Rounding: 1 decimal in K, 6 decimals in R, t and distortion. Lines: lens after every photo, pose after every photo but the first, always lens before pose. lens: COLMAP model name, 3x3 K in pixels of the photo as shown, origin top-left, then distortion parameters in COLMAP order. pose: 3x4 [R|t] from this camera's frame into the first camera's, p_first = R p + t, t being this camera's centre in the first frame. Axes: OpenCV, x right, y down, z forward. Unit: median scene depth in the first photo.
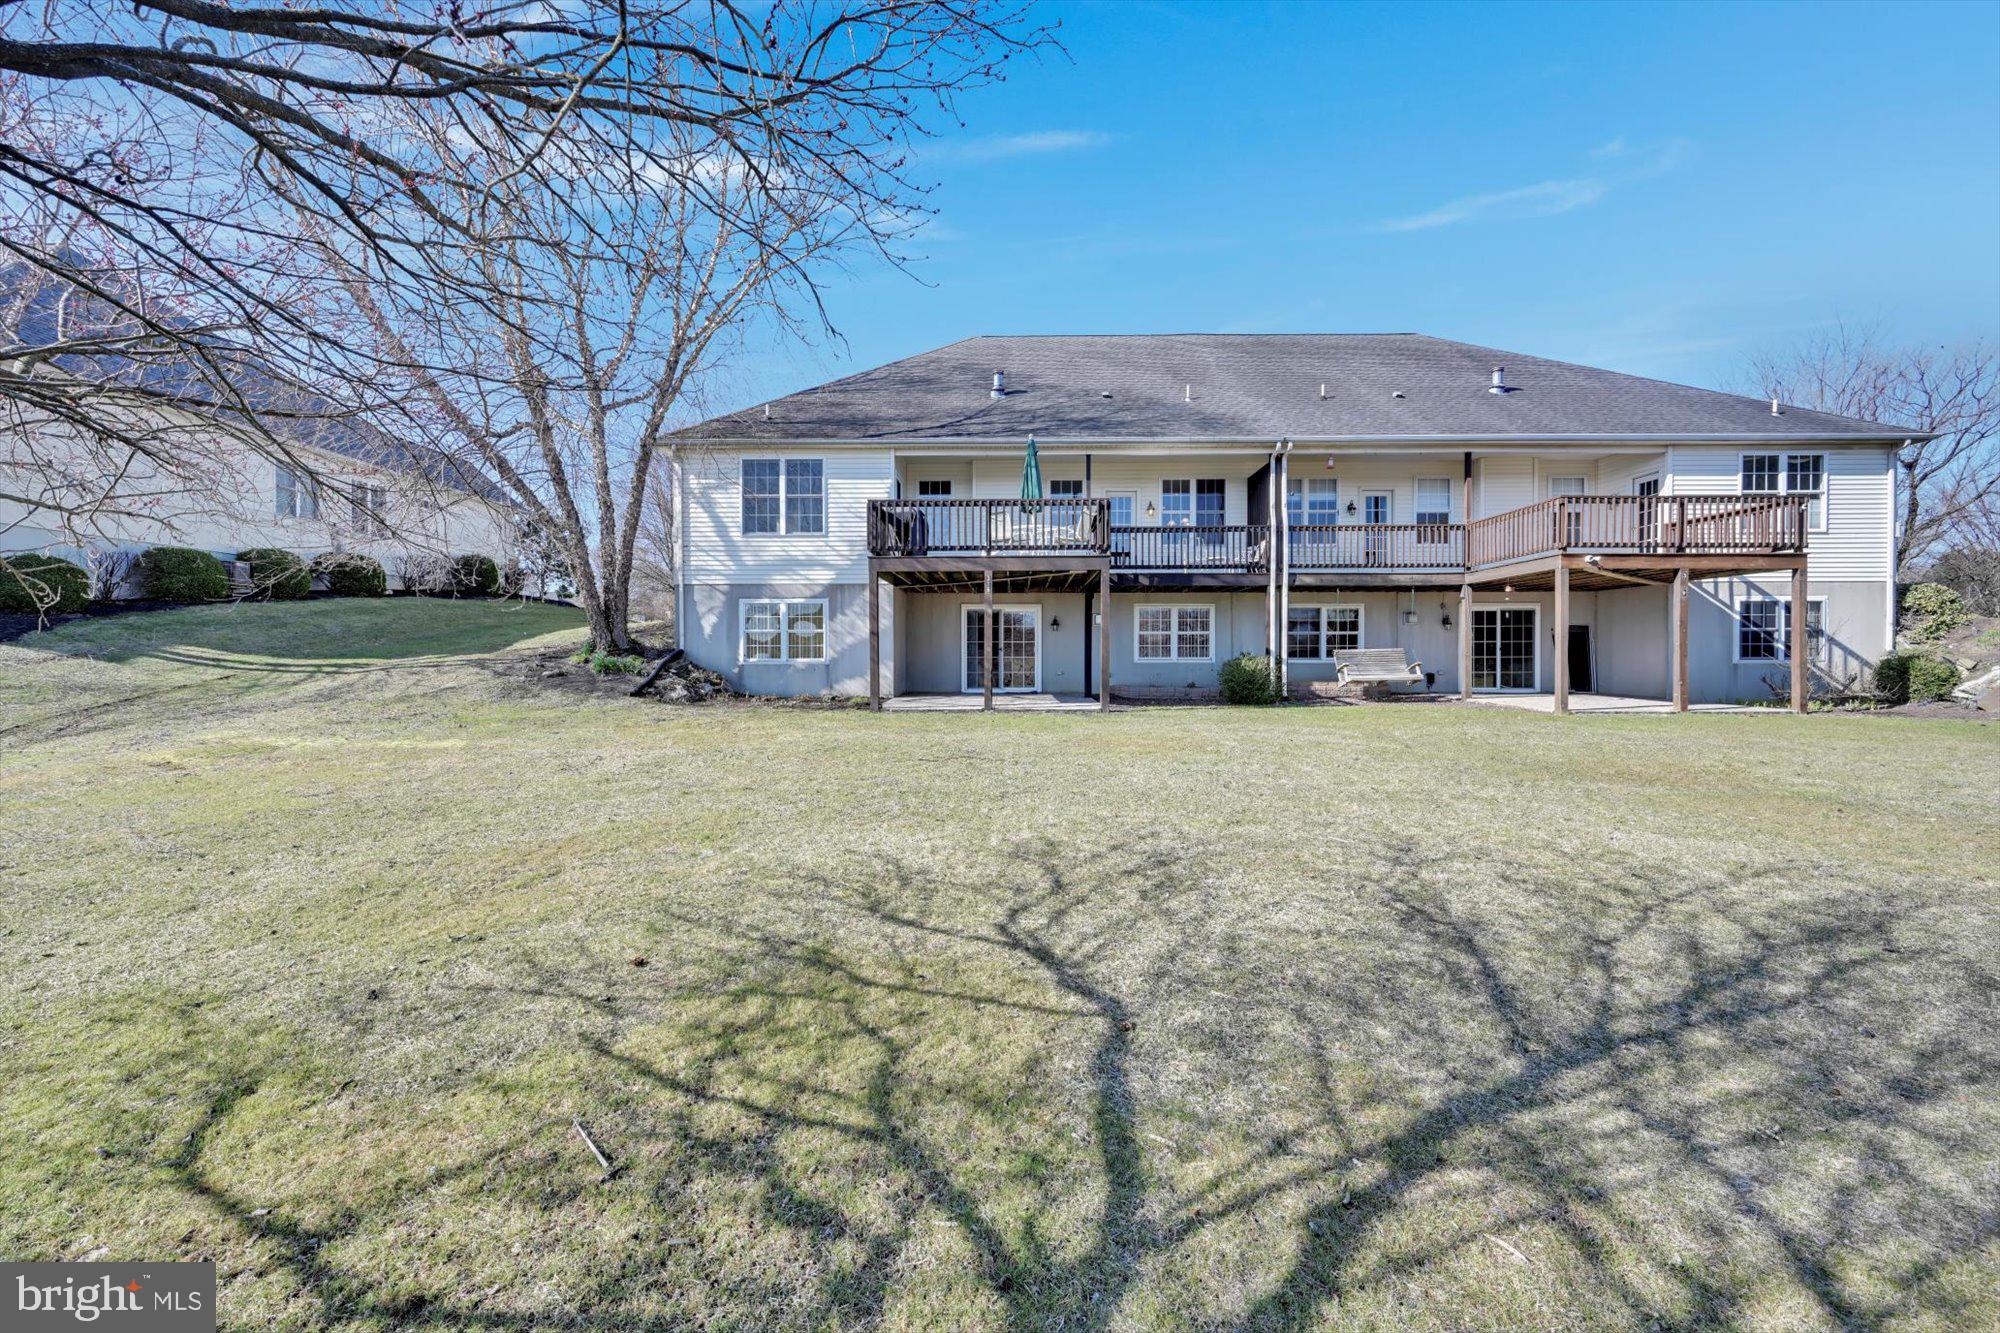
lens RADIAL K [[789.1, 0, 1000.0], [0, 789.1, 666.5], [0, 0, 1]] dist [0.000219, 0.000018]
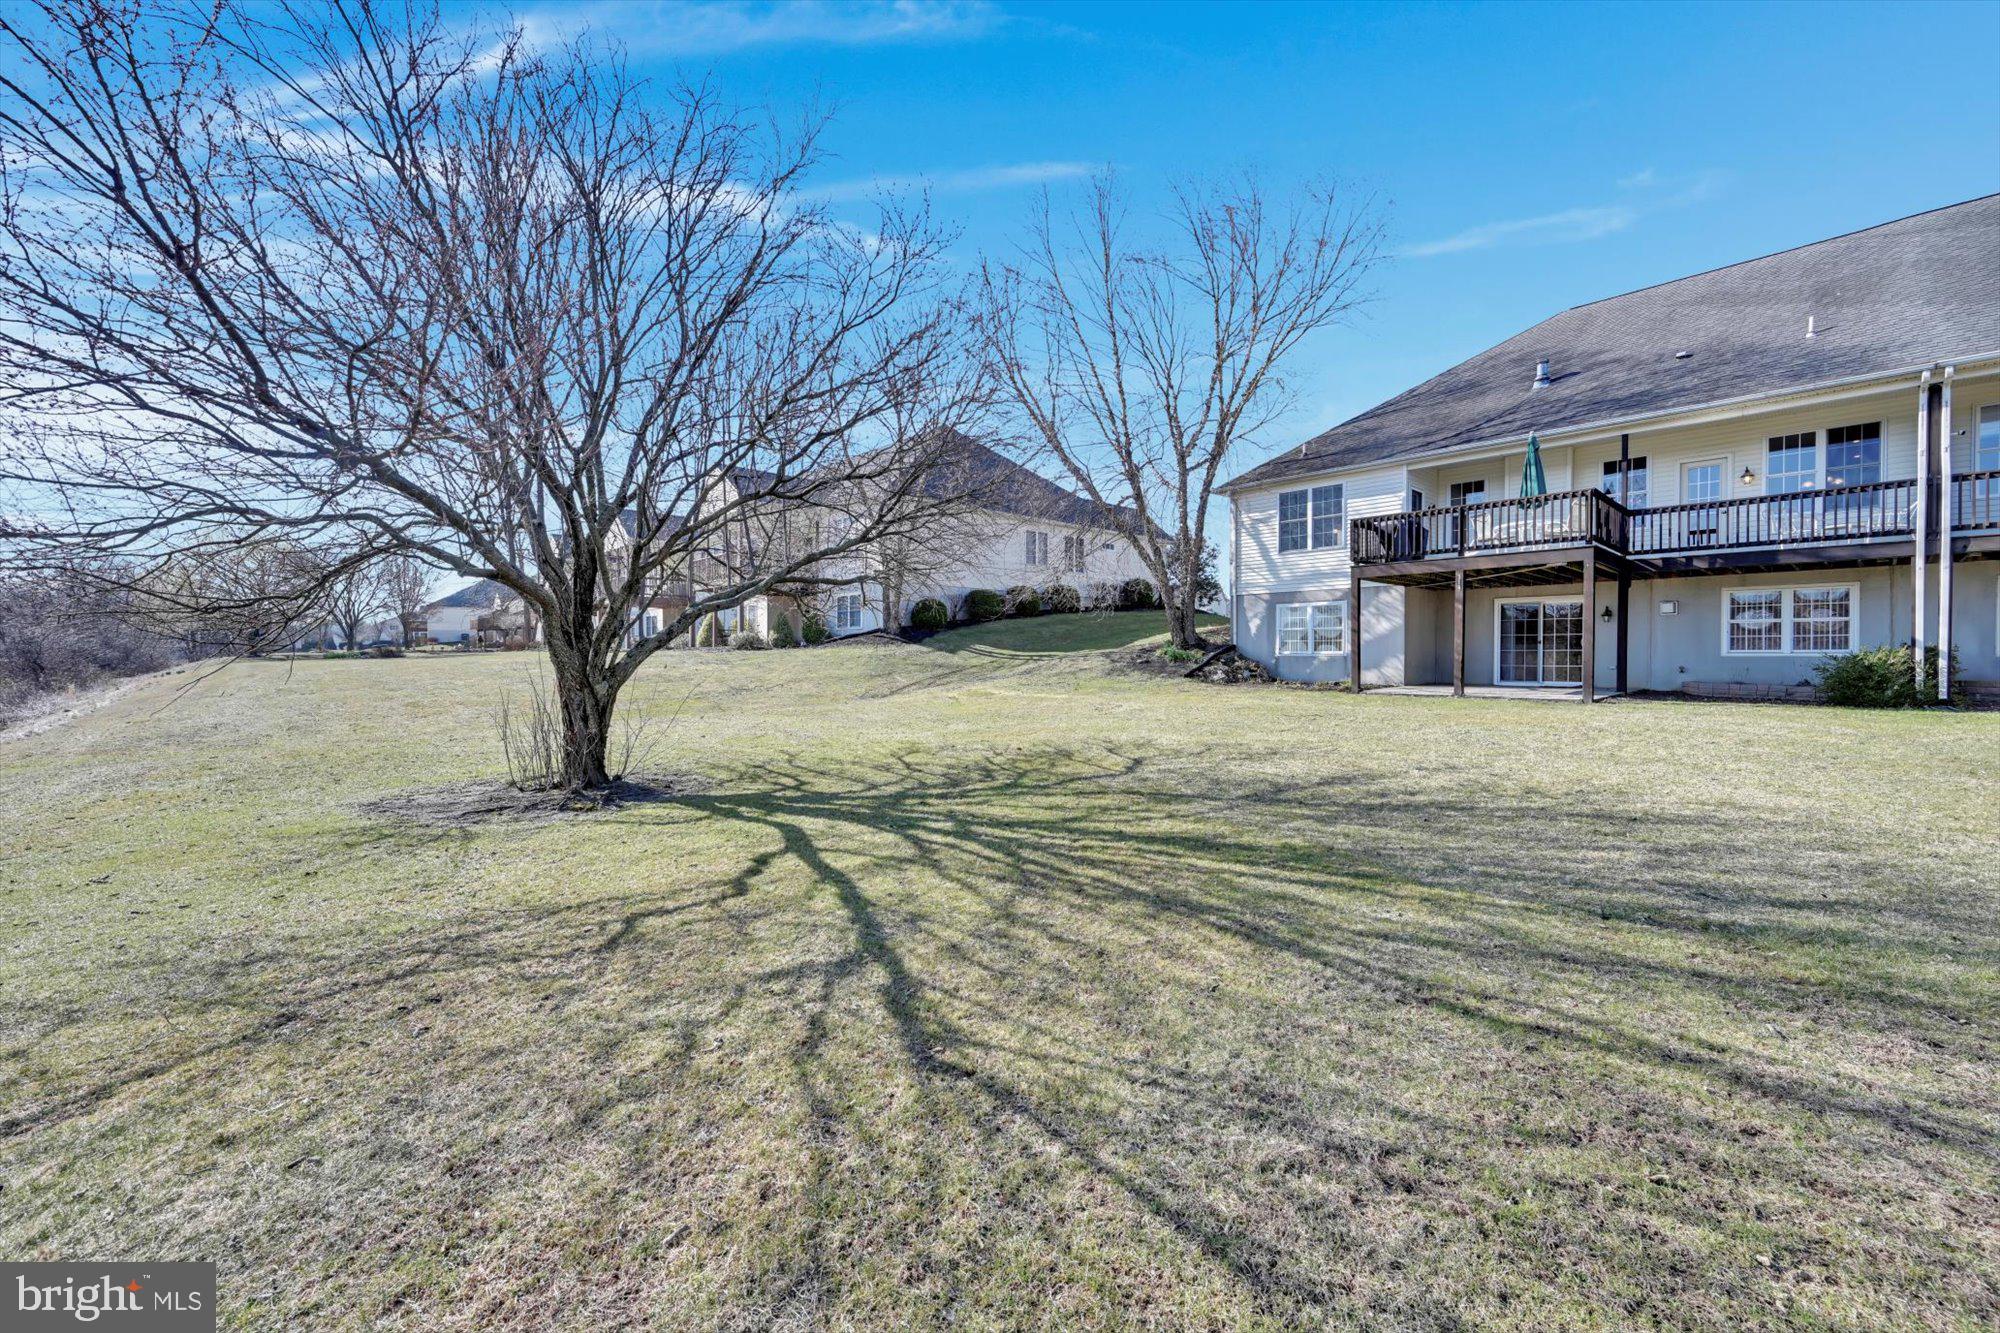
lens RADIAL K [[789.1, 0, 1000.0], [0, 789.1, 666.5], [0, 0, 1]] dist [0.000219, 0.000018]
pose [[0.685468, 0.011436, -0.728013, 0.290096], [-0.011732, 0.999920, 0.004661, 0.013214], [0.728008, 0.005346, 0.685548, -0.189752]]
